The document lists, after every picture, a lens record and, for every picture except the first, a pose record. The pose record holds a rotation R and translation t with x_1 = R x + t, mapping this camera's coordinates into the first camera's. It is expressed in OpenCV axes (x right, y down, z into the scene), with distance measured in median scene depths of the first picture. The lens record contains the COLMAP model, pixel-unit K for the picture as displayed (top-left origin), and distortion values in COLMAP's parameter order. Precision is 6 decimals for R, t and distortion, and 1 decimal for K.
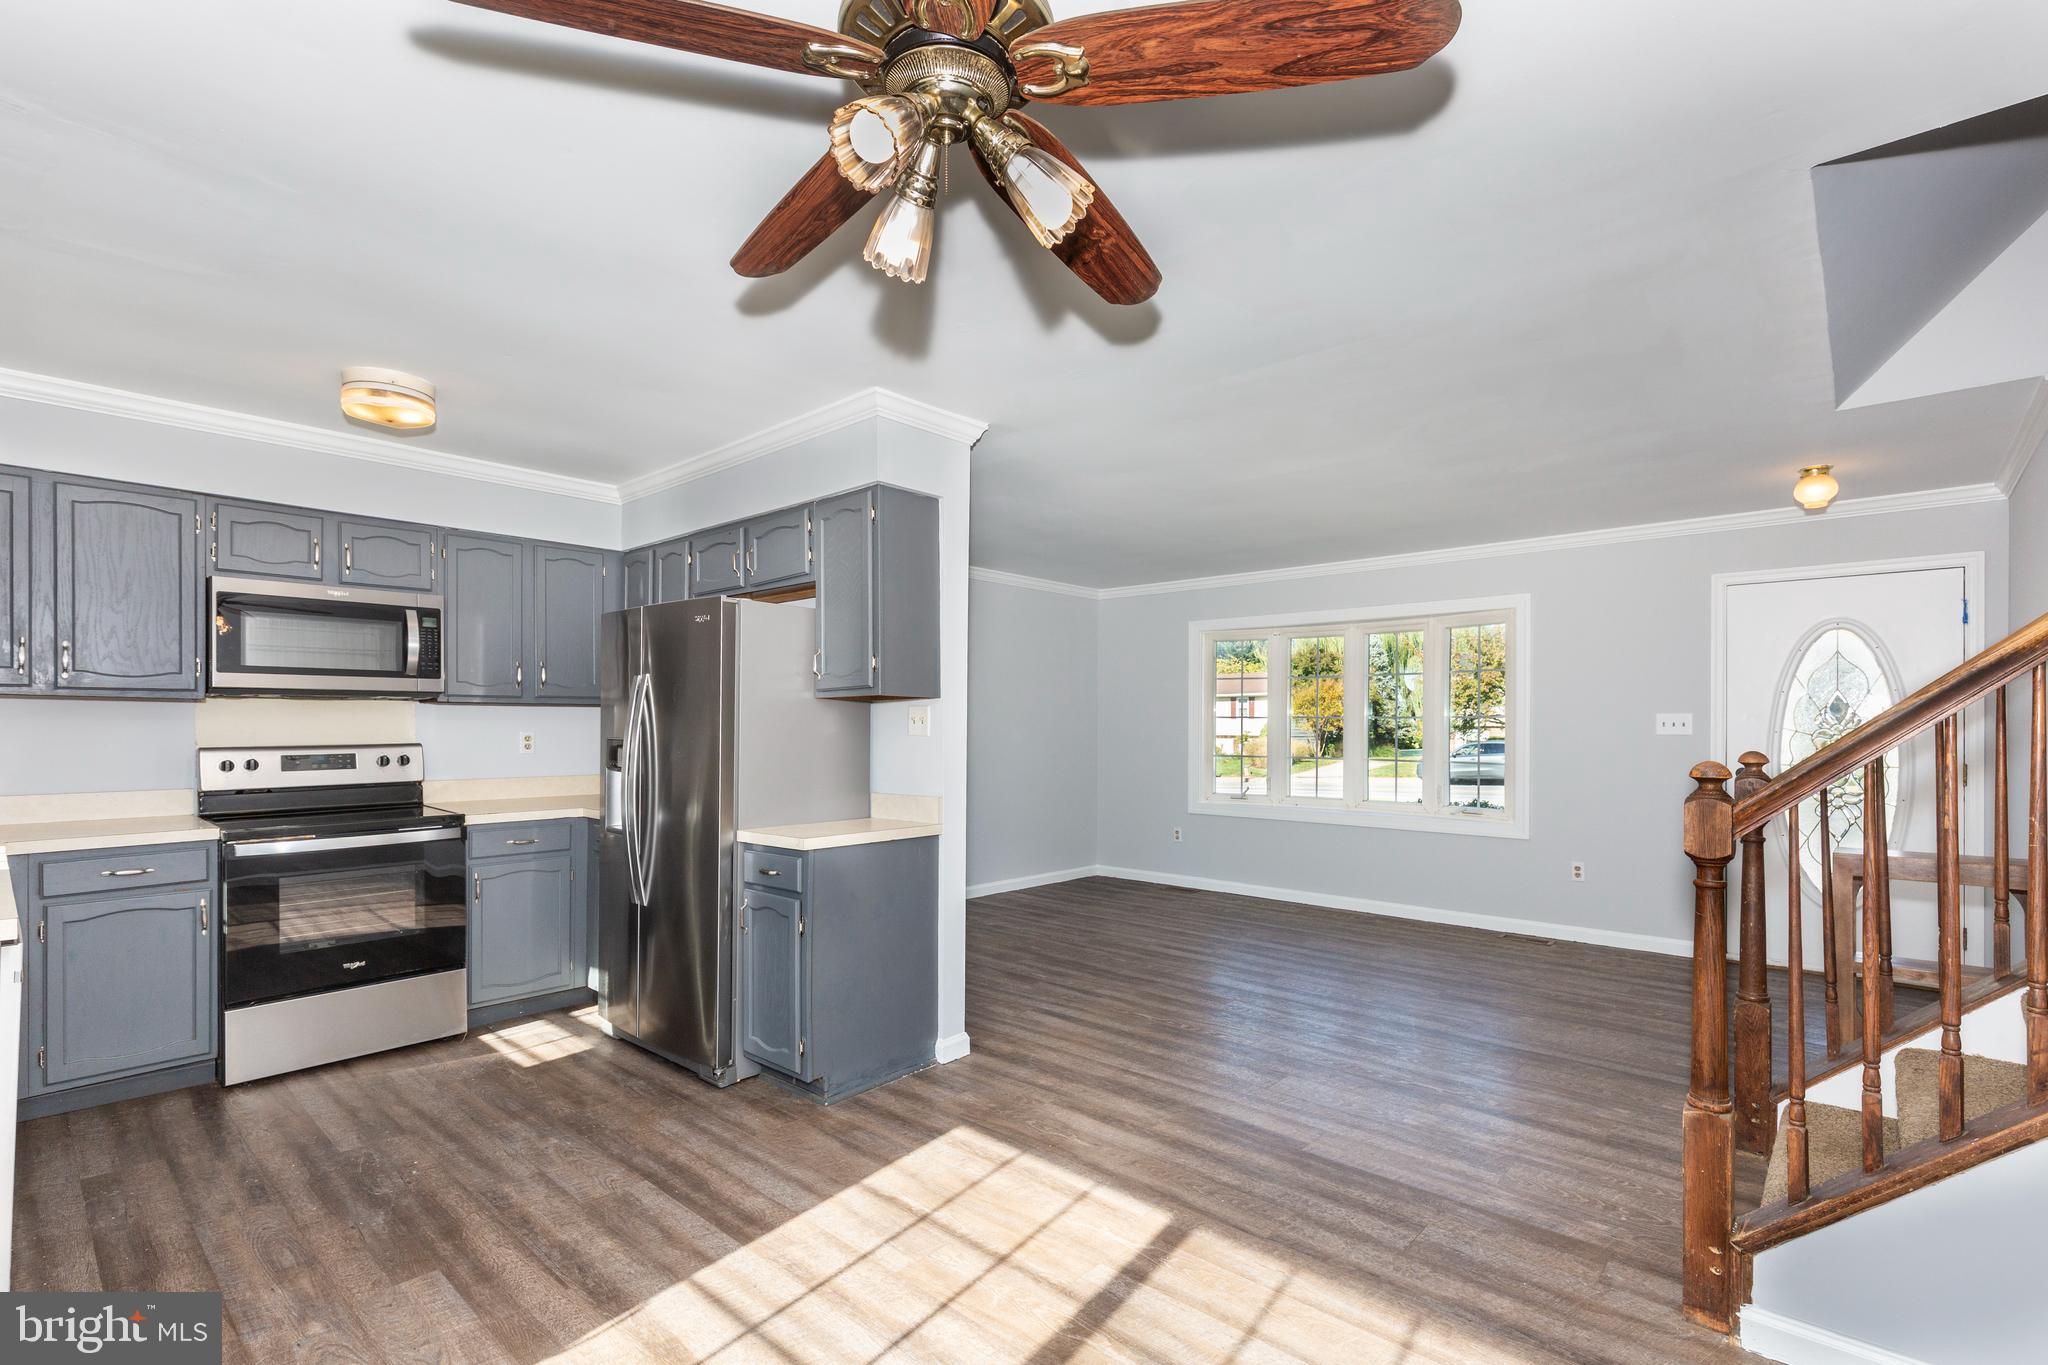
lens RADIAL K [[927.2, 0, 1040.0], [0, 927.2, 725.9], [0, 0, 1]] dist [0.008082, -0.001409]
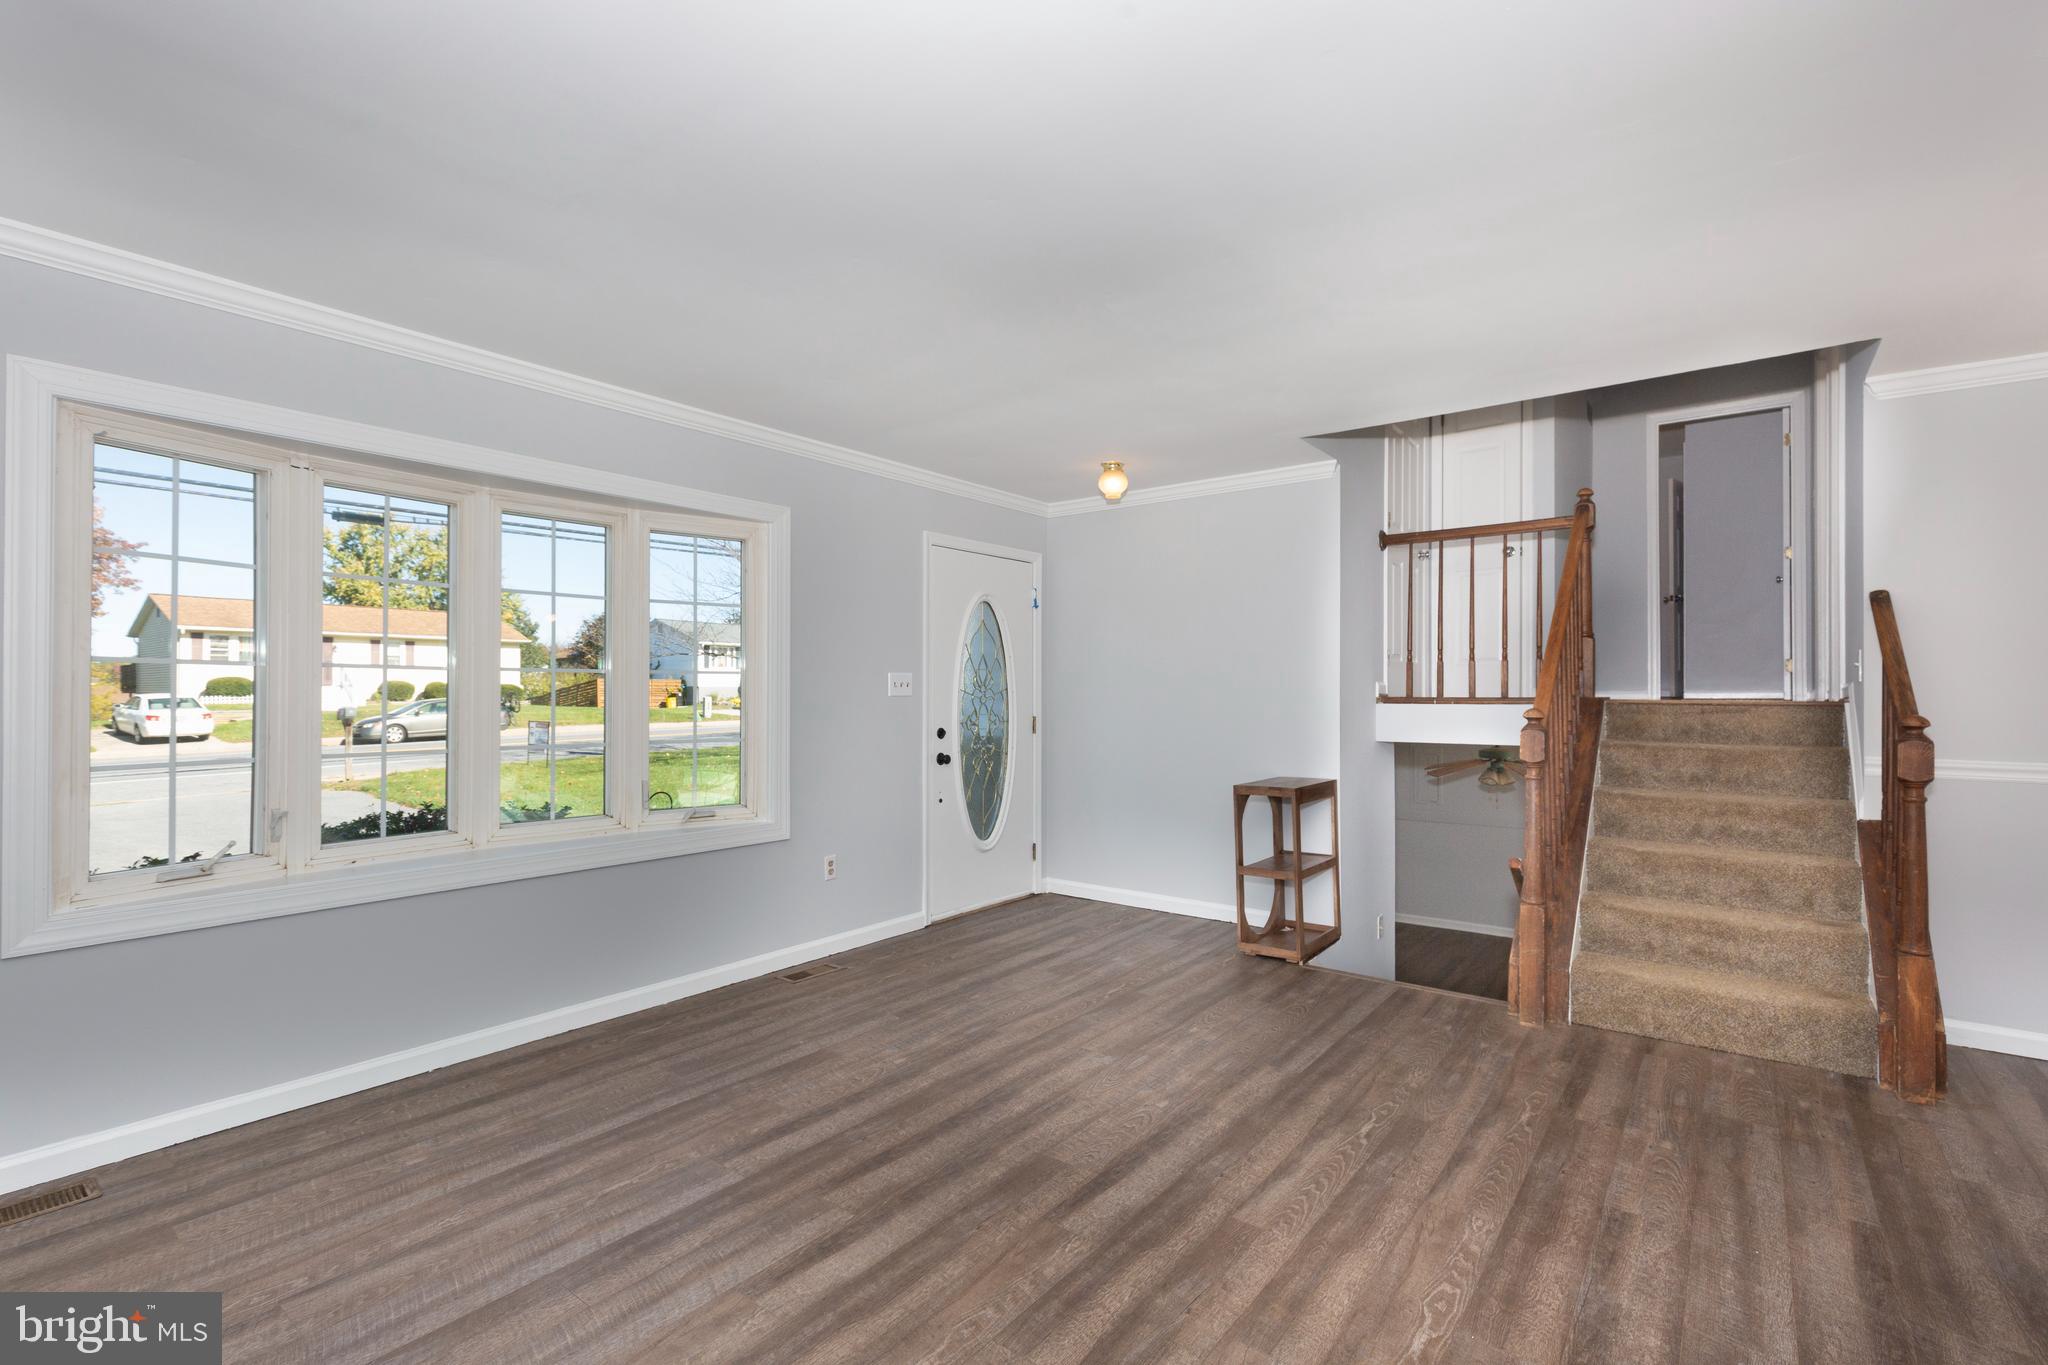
lens RADIAL K [[927.2, 0, 1029.8], [0, 927.2, 680.4], [0, 0, 1]] dist [0.008082, -0.001409]
pose [[-0.061265, 0.007327, 0.998095, -0.373449], [-0.005162, 0.999957, -0.007658, 0.001207], [-0.998108, -0.005621, -0.061224, 1.411985]]
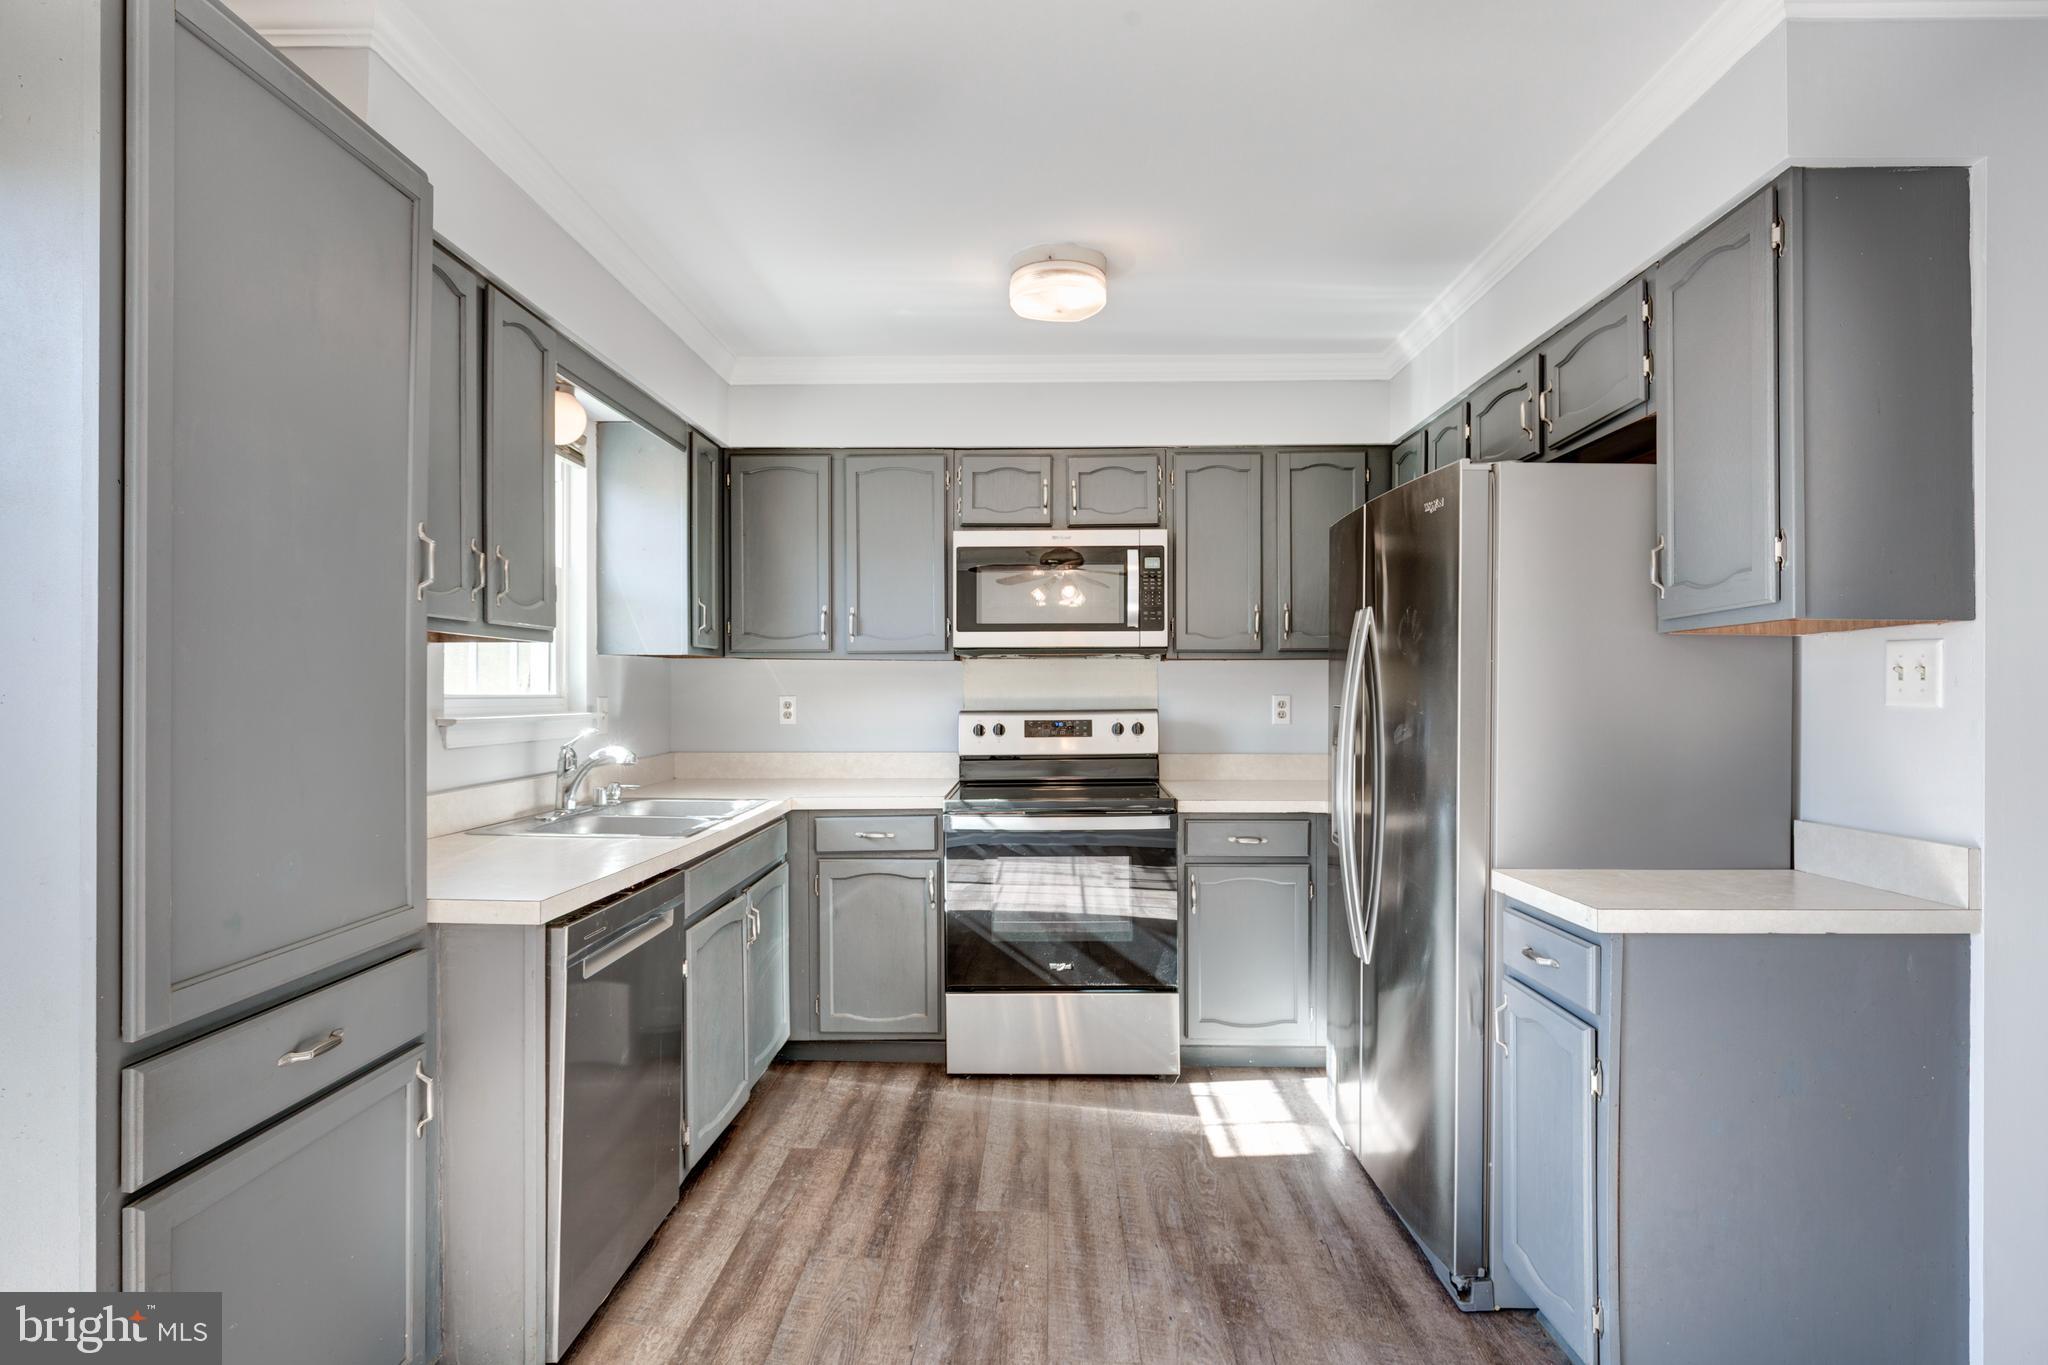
lens RADIAL K [[1053.4, 0, 1023.8], [0, 1053.4, 687.3], [0, 0, 1]] dist [0.000168, 0.001606]
pose [[0.635423, -0.001636, -0.772163, -0.008600], [0.001148, 0.999999, -0.001174, 0.000269], [0.772163, -0.000141, 0.635424, 0.342876]]
